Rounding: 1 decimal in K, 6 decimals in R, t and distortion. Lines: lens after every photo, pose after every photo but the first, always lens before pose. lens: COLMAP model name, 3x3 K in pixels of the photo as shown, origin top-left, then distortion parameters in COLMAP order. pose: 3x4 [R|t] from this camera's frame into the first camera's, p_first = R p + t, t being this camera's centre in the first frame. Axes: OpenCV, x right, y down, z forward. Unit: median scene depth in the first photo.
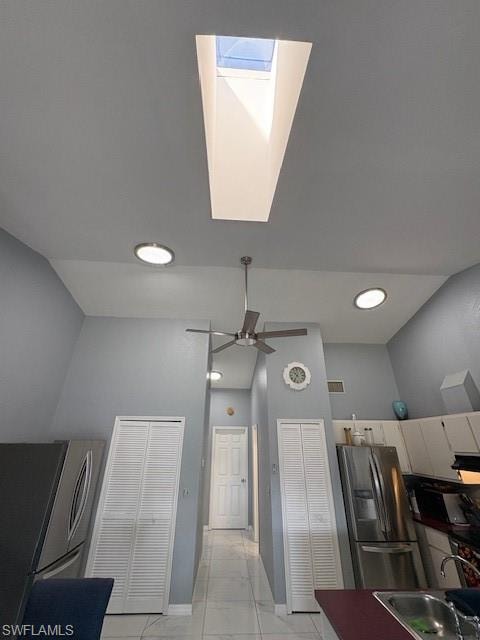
lens RADIAL K [[256.9, 0, 240.6], [0, 256.9, 320.0], [0, 0, 1]] dist [0.002045, 0.000212]
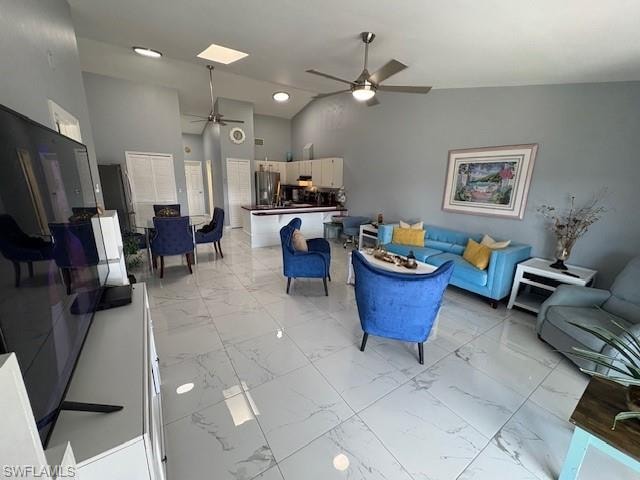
lens RADIAL K [[256.9, 0, 321.5], [0, 256.9, 238.1], [0, 0, 1]] dist [0.002045, 0.000212]
pose [[0.866406, -0.098378, 0.489553, -0.229049], [-0.229927, 0.791683, 0.566014, -0.377761], [-0.443254, -0.602959, 0.663299, -0.910827]]
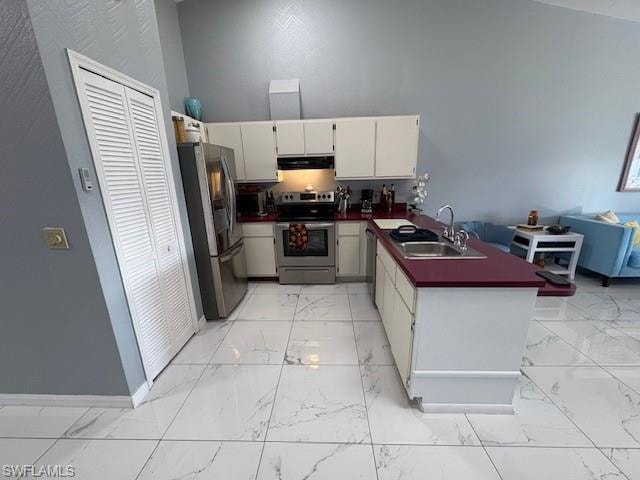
lens RADIAL K [[256.9, 0, 320.9], [0, 256.9, 237.9], [0, 0, 1]] dist [0.002045, 0.000212]
pose [[0.100365, -0.263408, 0.959449, -0.196985], [-0.403500, 0.870683, 0.281247, 0.348245], [-0.909459, -0.415365, -0.018900, 0.567050]]
